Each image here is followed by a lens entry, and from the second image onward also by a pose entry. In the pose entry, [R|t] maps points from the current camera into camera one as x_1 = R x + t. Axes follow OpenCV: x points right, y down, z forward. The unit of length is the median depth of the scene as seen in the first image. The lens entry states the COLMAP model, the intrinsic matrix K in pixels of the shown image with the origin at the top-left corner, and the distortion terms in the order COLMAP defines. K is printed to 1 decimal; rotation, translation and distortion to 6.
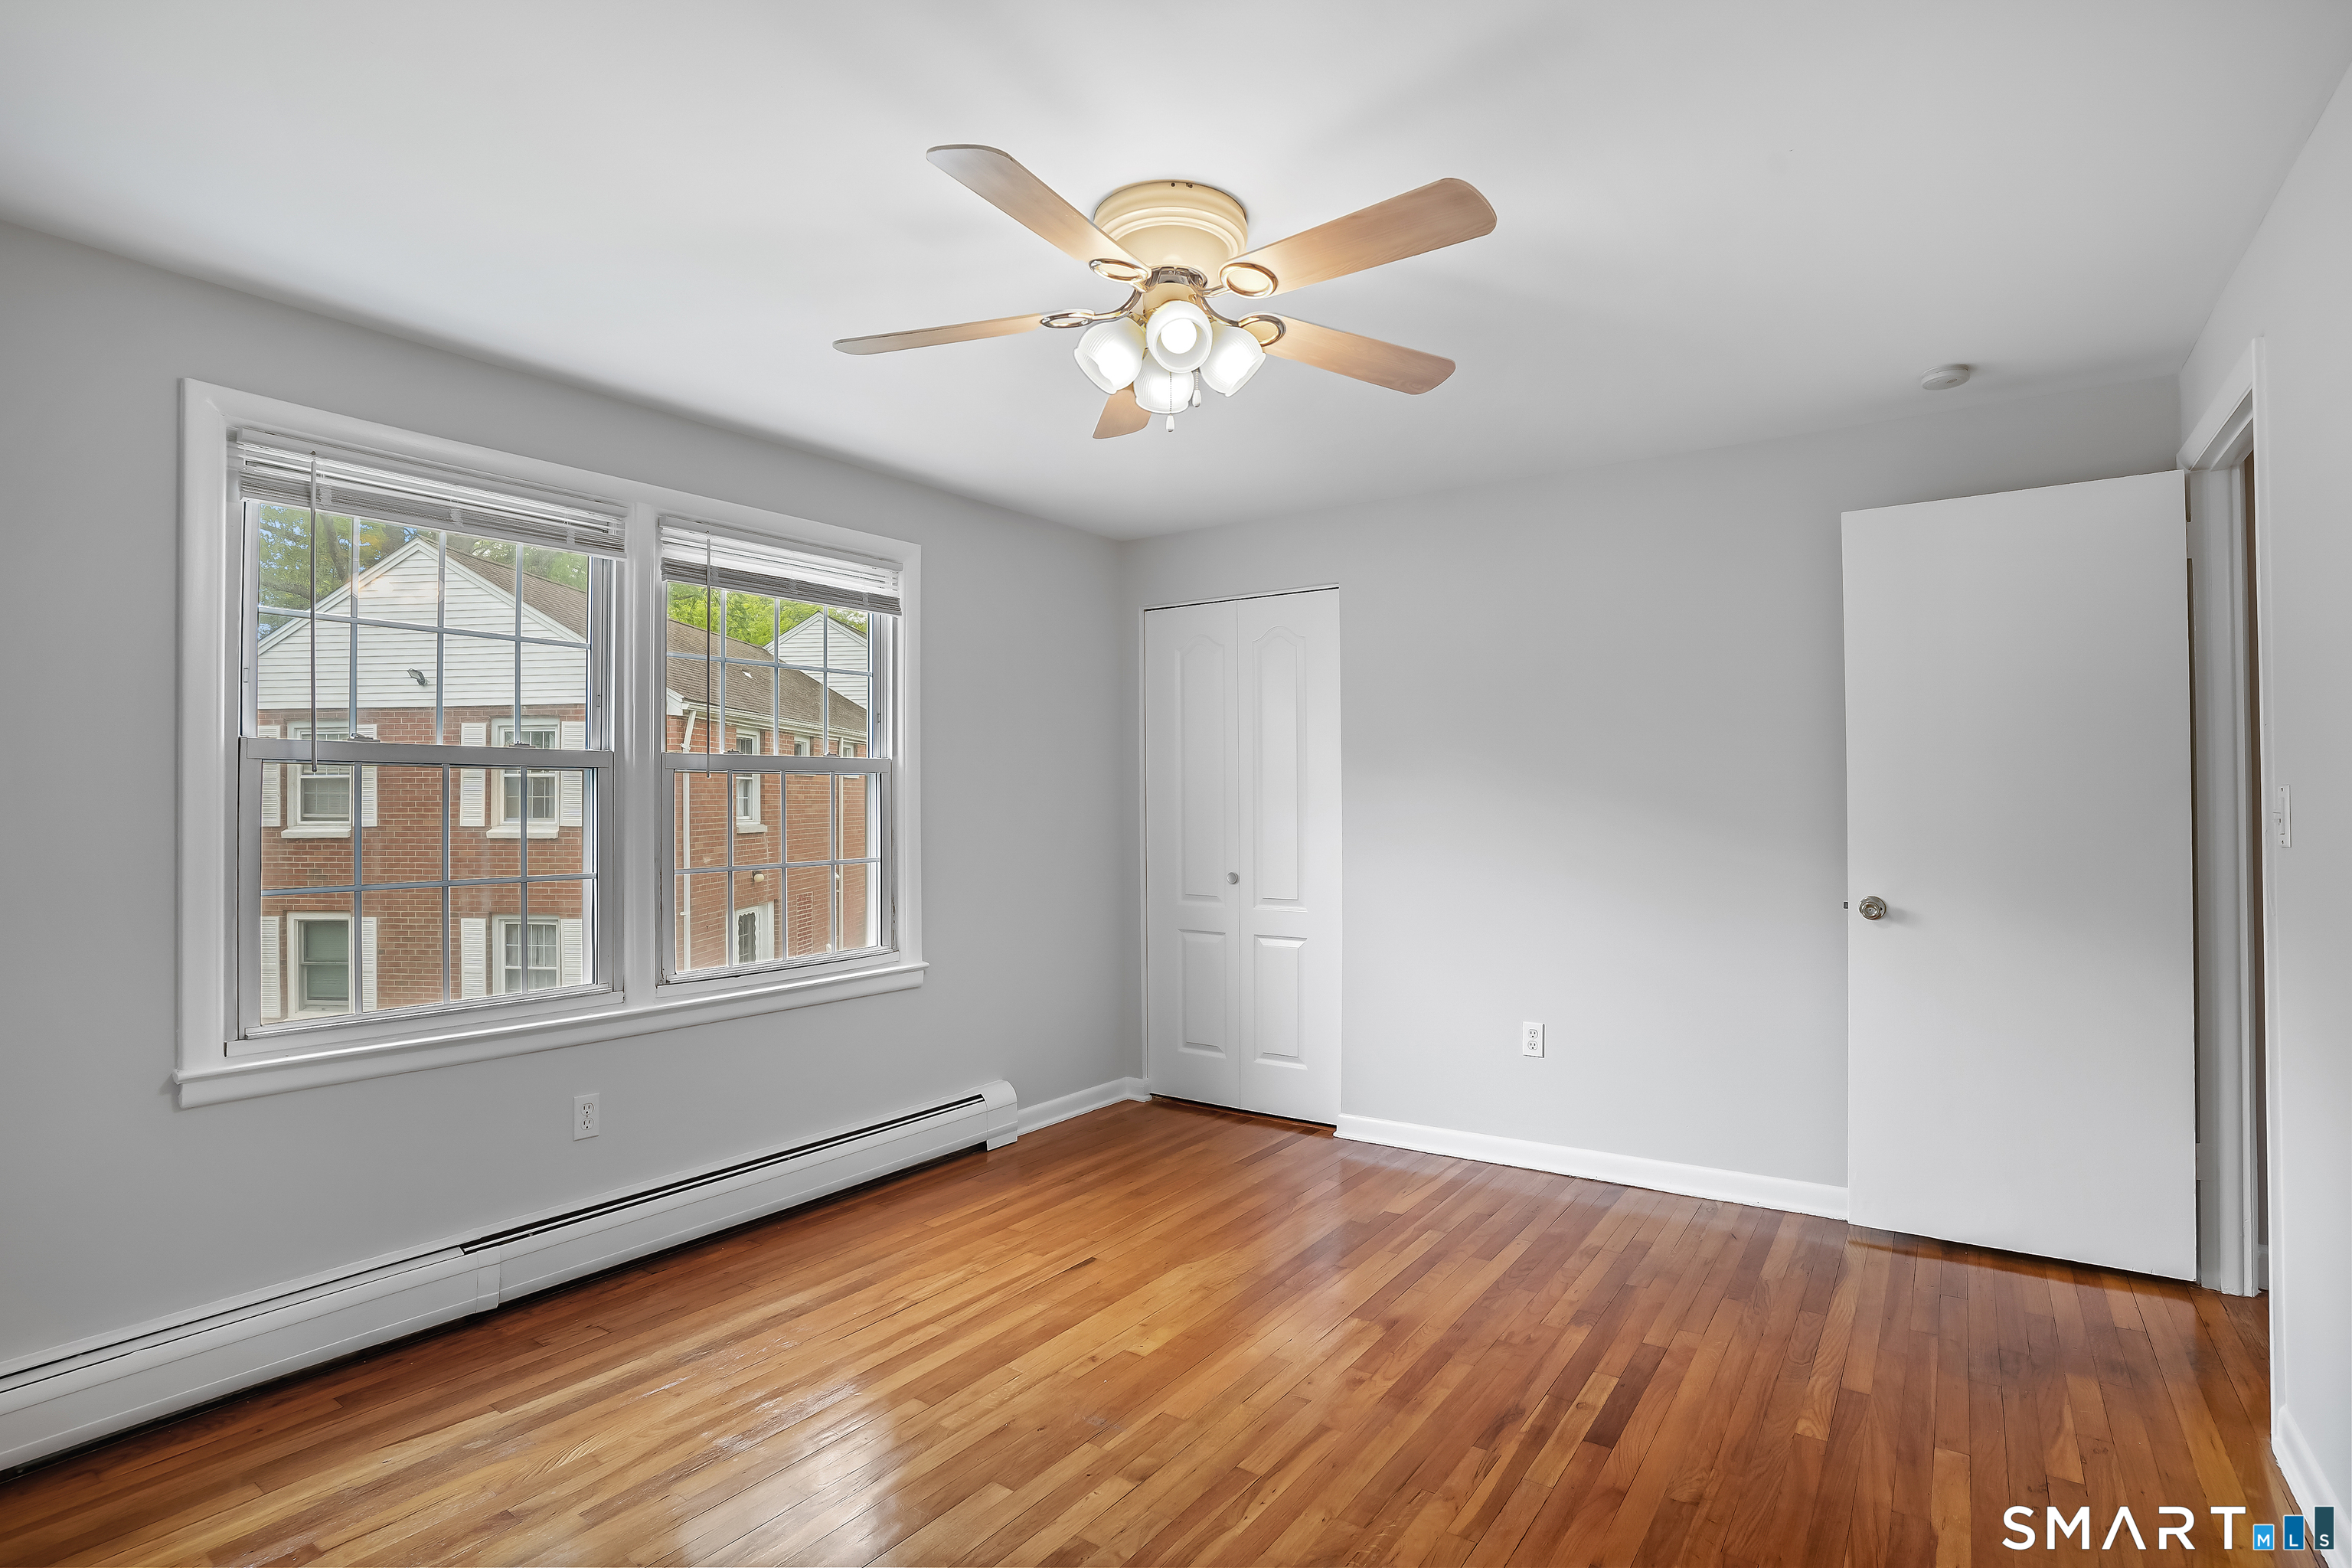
lens RADIAL K [[1158.5, 0, 1176.0], [0, 1158.5, 784.0], [0, 0, 1]] dist [-0.071213, 0.032659]
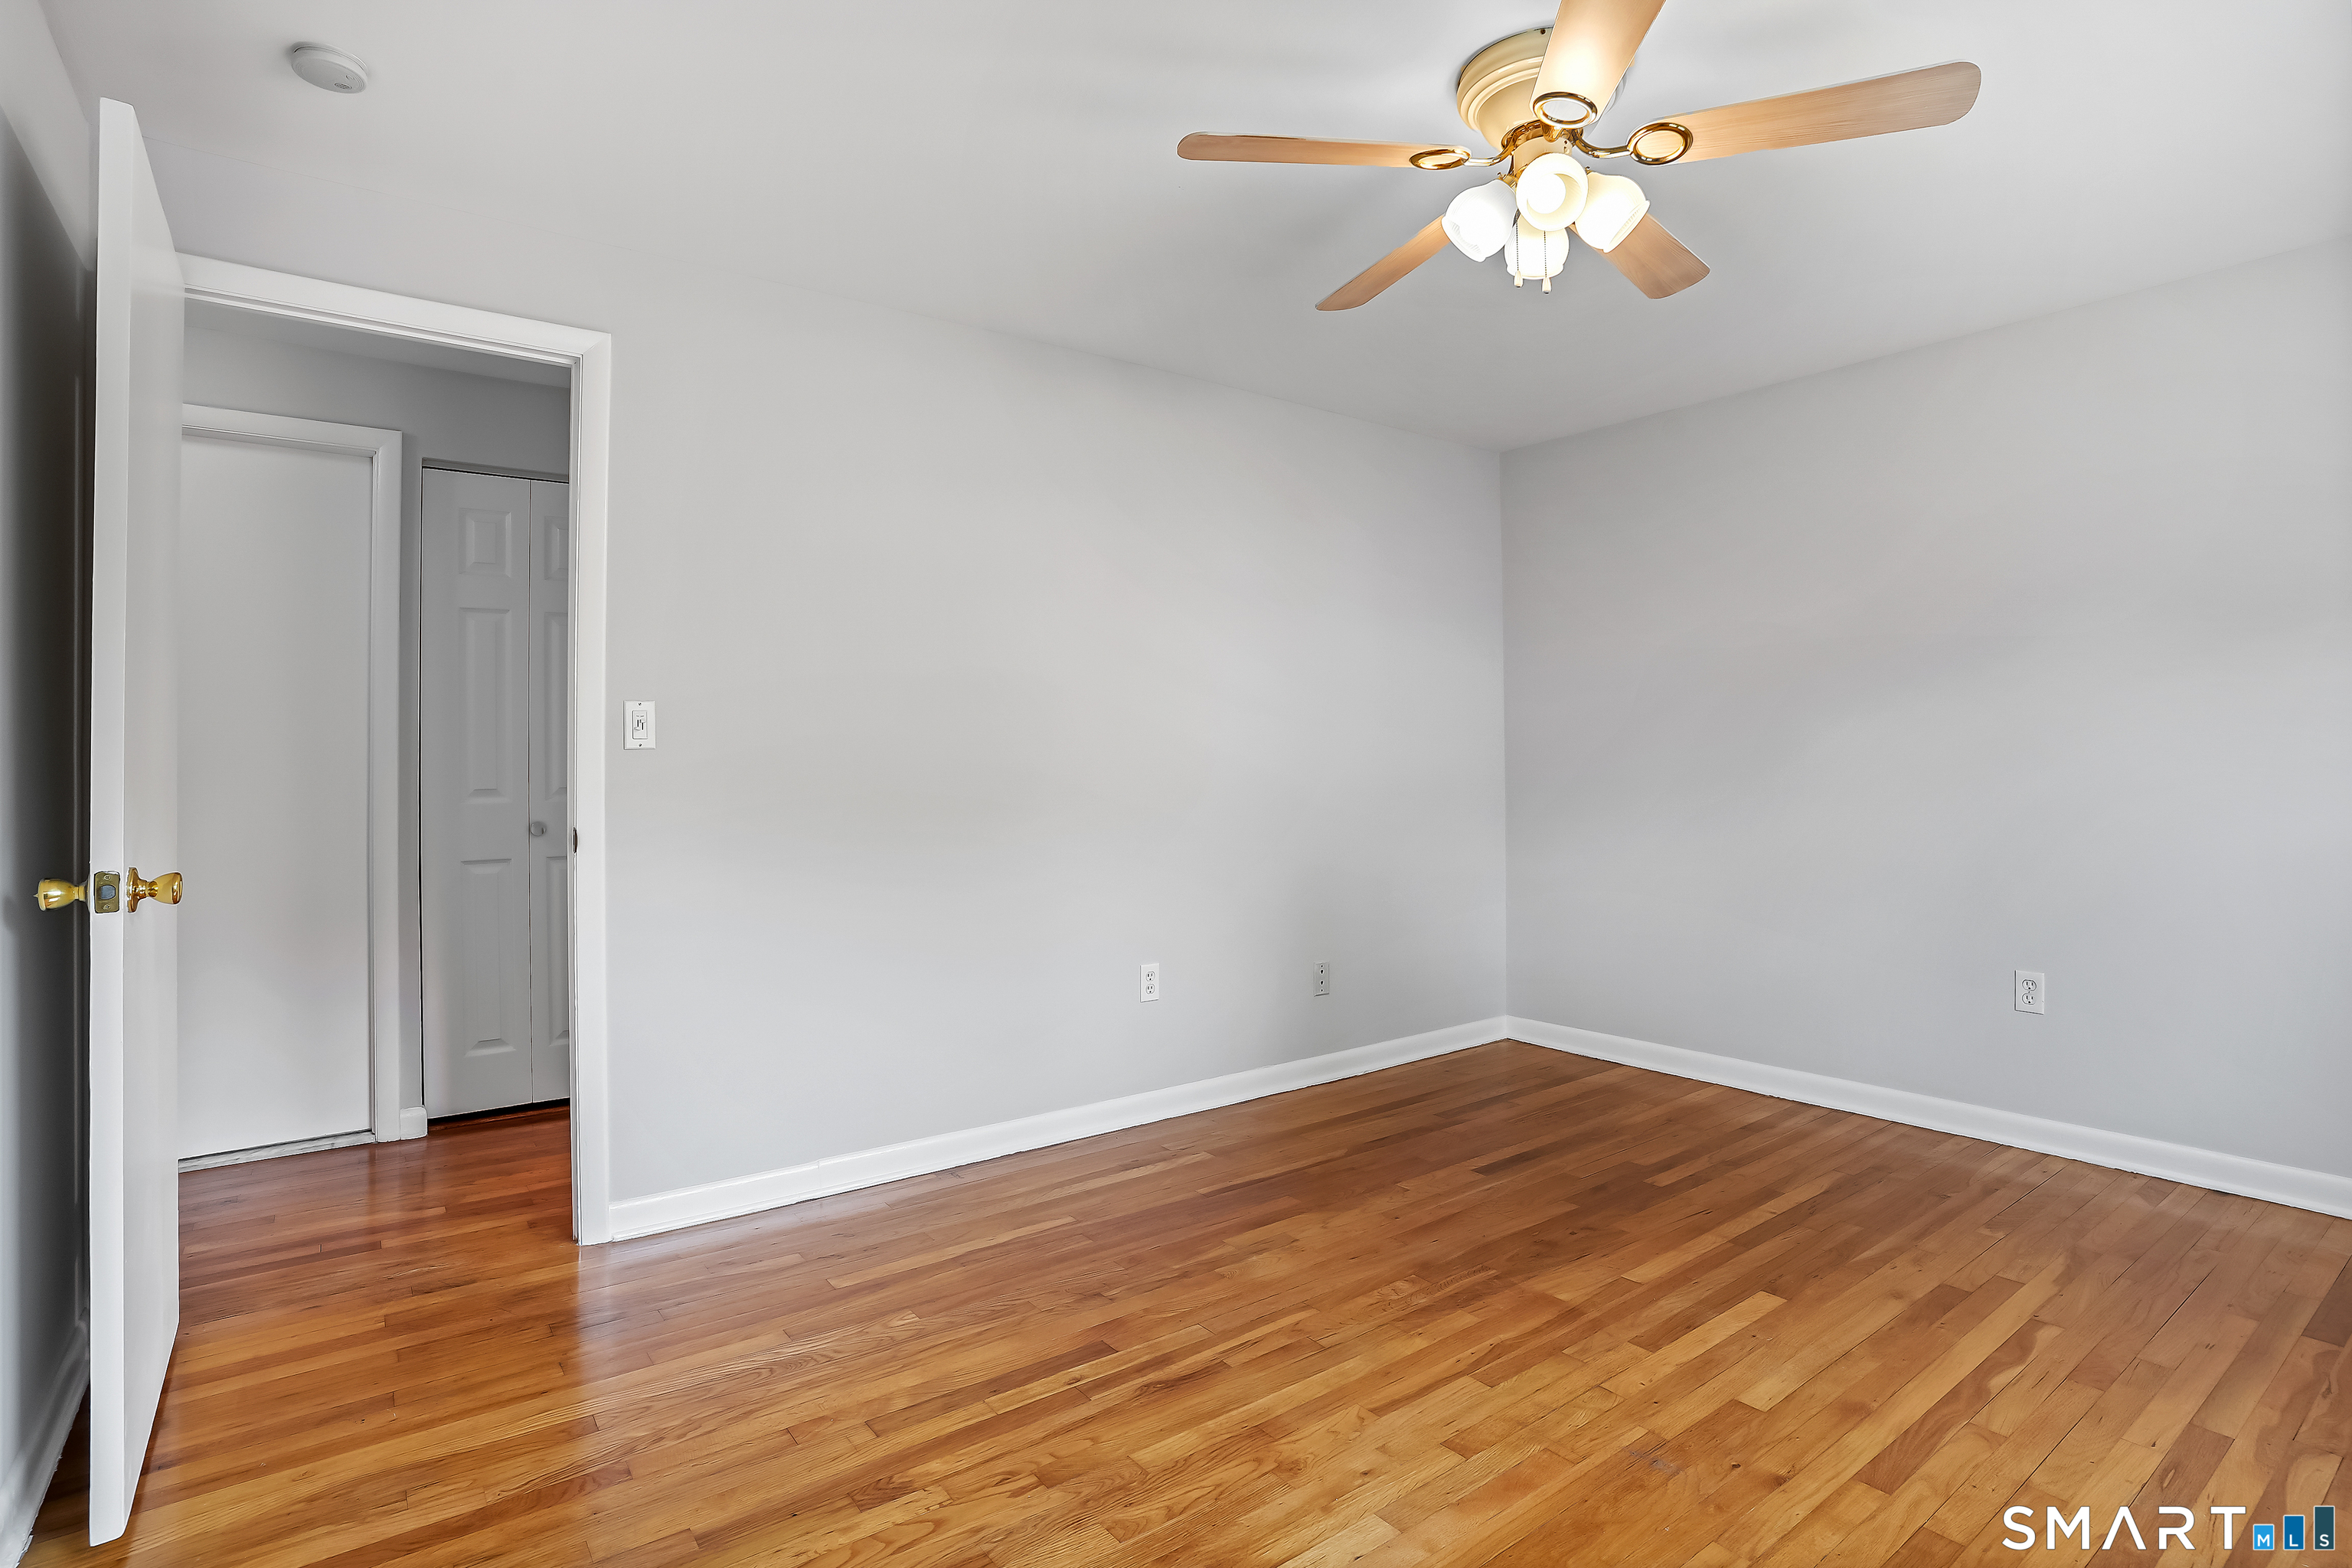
lens RADIAL K [[1168.4, 0, 1198.4], [0, 1168.4, 746.9], [0, 0, 1]] dist [-0.054514, 0.025705]
pose [[-0.956977, 0.017680, 0.289624, 0.000216], [0.009132, 0.999483, -0.030838, 0.068909], [-0.290019, -0.026867, -0.956644, 1.406073]]
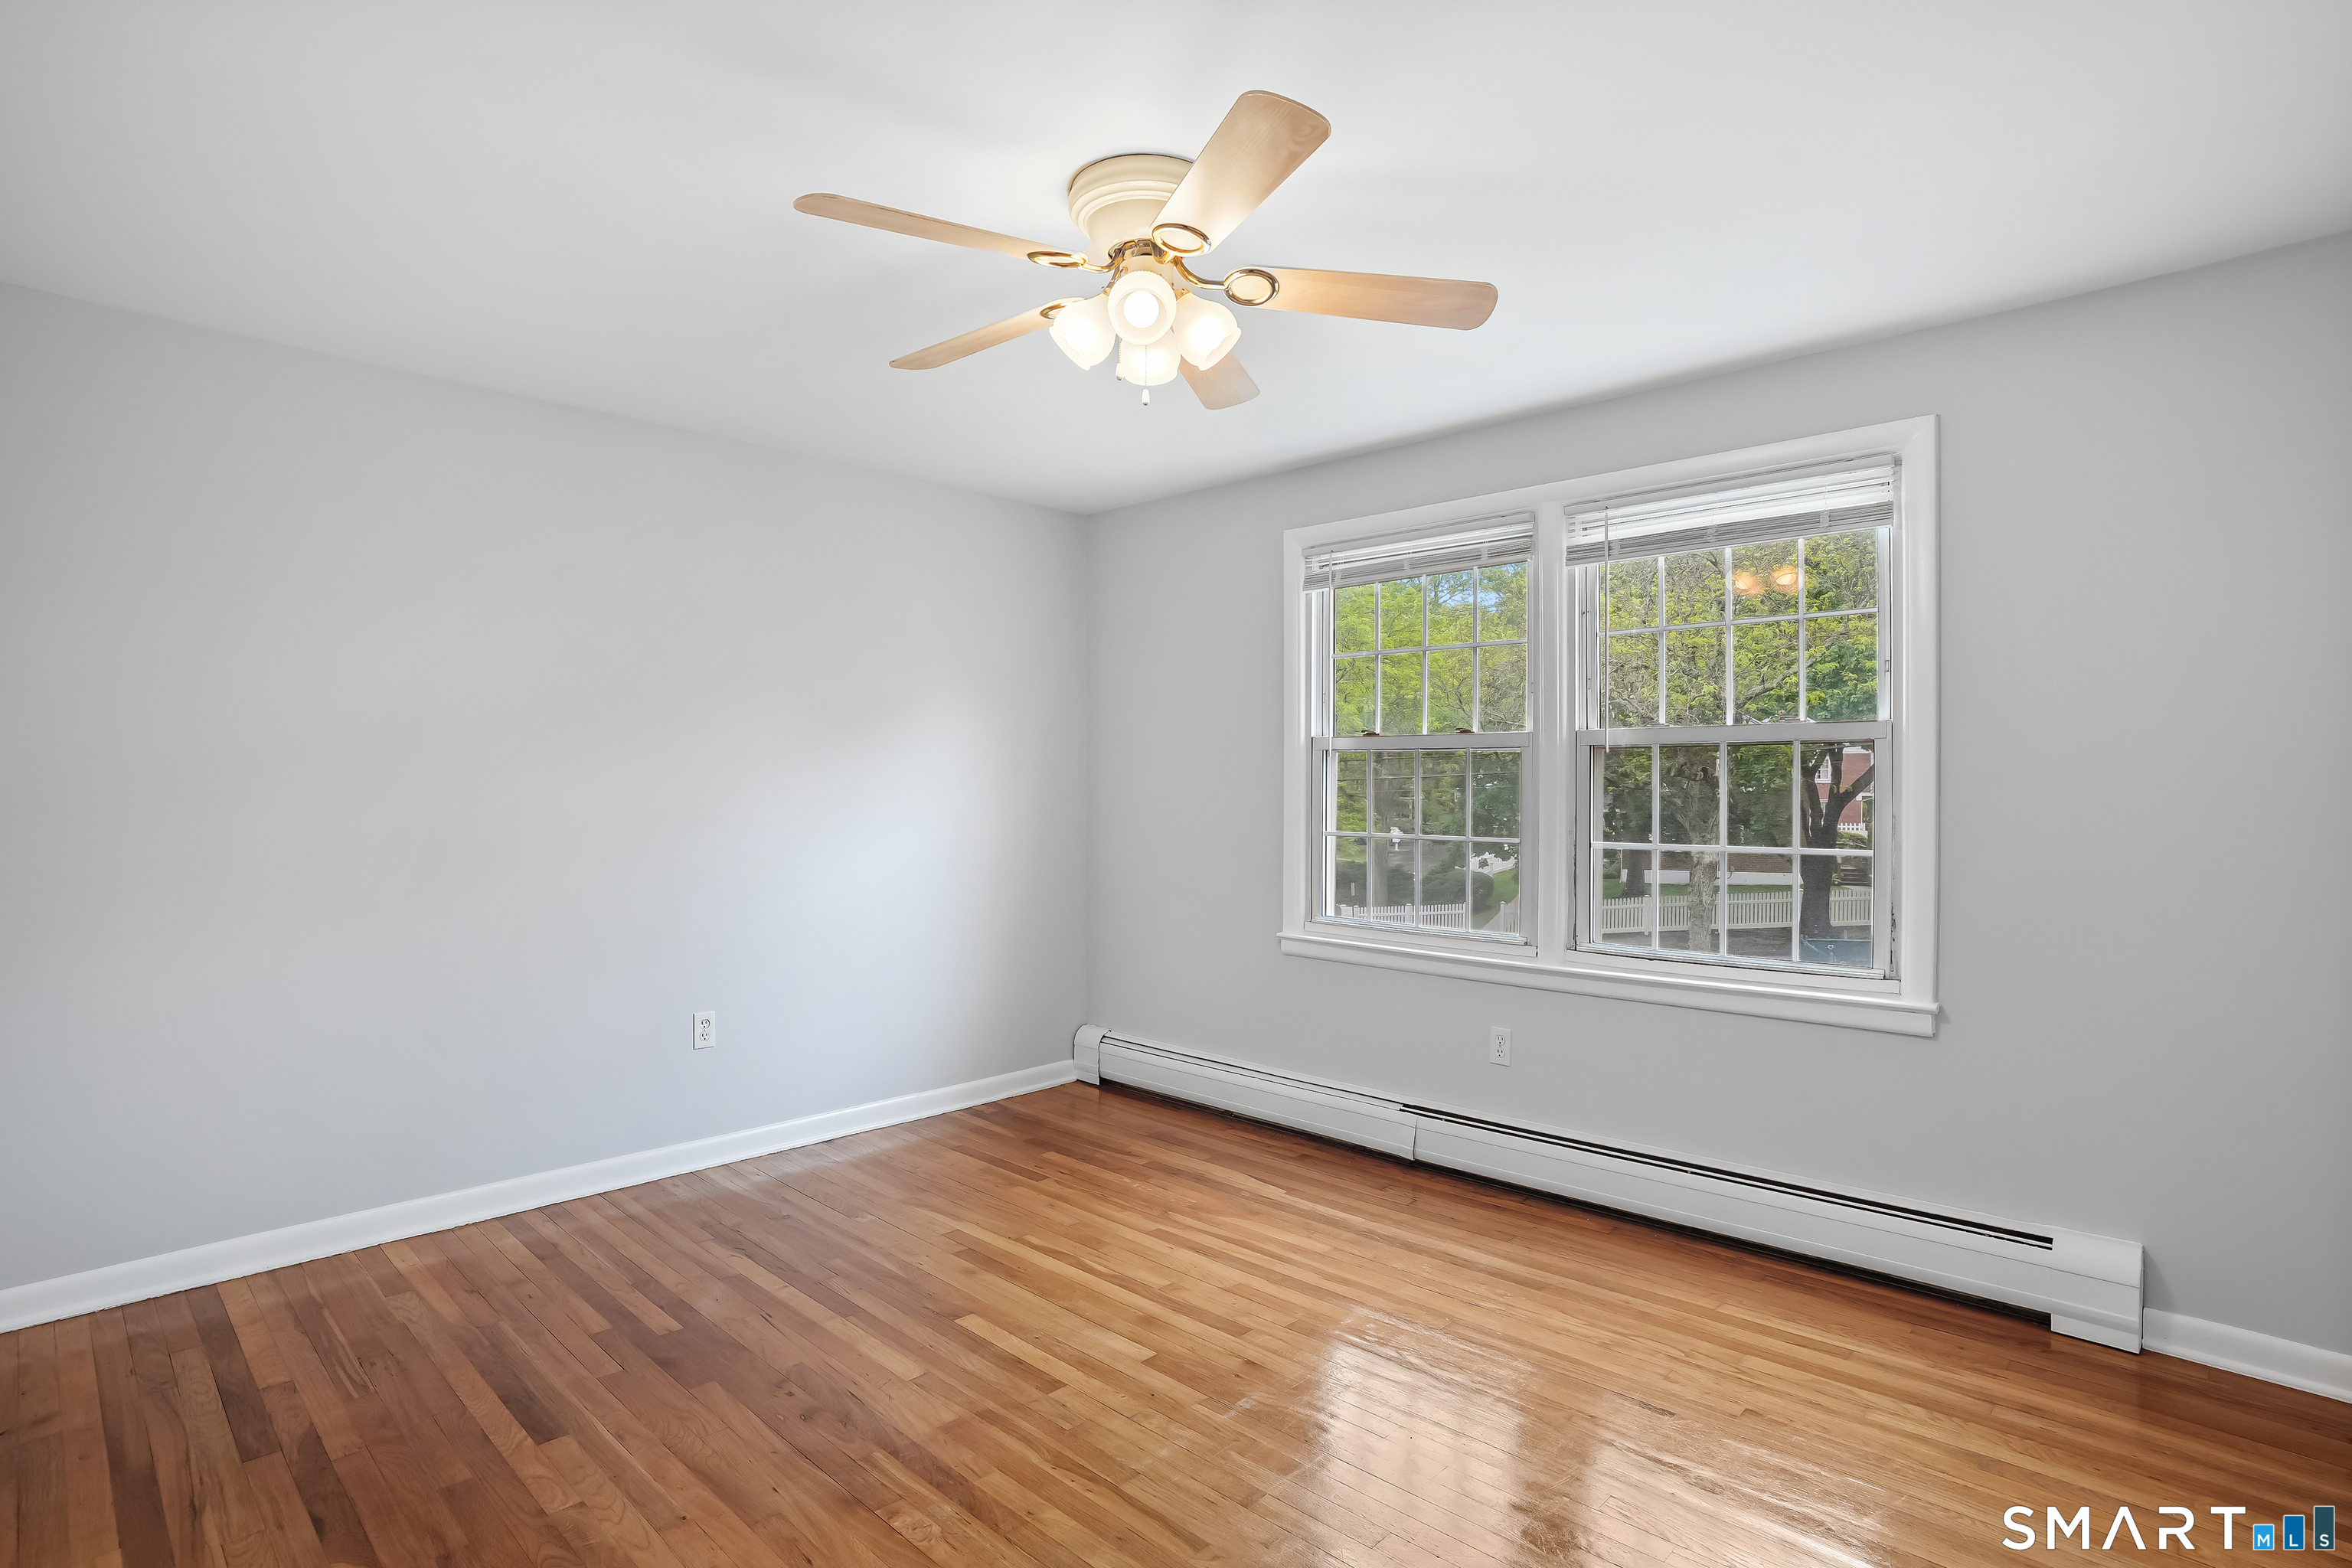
lens RADIAL K [[1166.6, 0, 1158.0], [0, 1166.6, 790.9], [0, 0, 1]] dist [-0.072201, 0.045875]
pose [[-0.156863, 0.006925, -0.987596, 0.697392], [0.013116, 0.999902, 0.004928, 0.018853], [0.987533, -0.012180, -0.156939, 0.824142]]
